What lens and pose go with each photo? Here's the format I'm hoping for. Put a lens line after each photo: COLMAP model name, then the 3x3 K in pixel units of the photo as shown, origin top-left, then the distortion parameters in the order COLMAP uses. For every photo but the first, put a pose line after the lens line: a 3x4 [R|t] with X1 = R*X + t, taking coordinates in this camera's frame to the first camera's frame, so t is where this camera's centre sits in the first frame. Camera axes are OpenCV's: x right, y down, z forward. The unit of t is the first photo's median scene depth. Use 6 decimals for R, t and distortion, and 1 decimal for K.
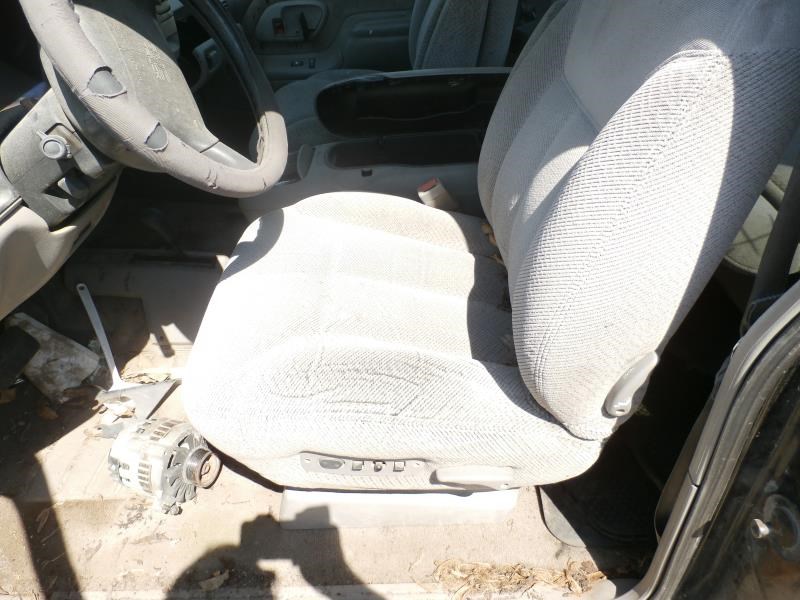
lens RADIAL K [[592.7, 0, 400.0], [0, 592.7, 300.0], [0, 0, 1]] dist [0.012086, 0.005941]
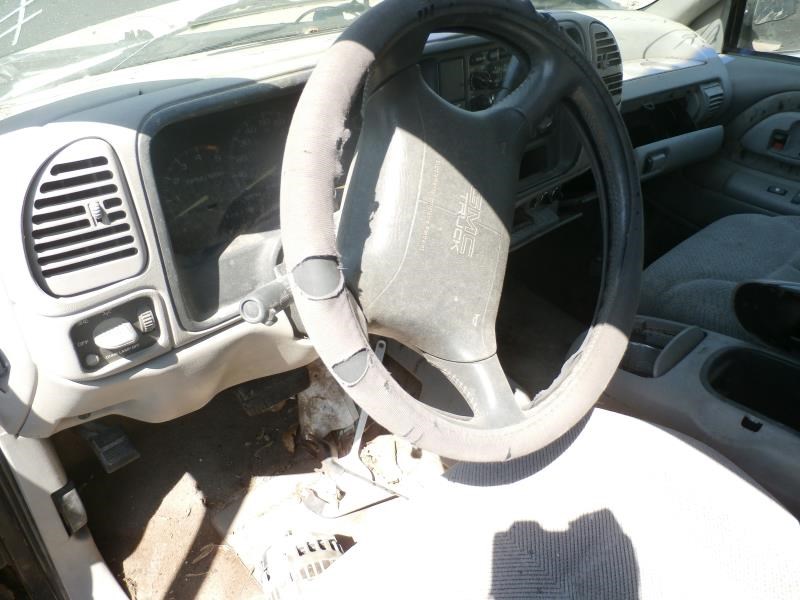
lens RADIAL K [[592.7, 0, 400.0], [0, 592.7, 300.0], [0, 0, 1]] dist [0.012086, 0.005941]
pose [[0.679283, 0.464884, -0.567853, -0.010399], [-0.482355, 0.865982, 0.131944, -0.229812], [0.553089, 0.184280, 0.812486, 0.240727]]
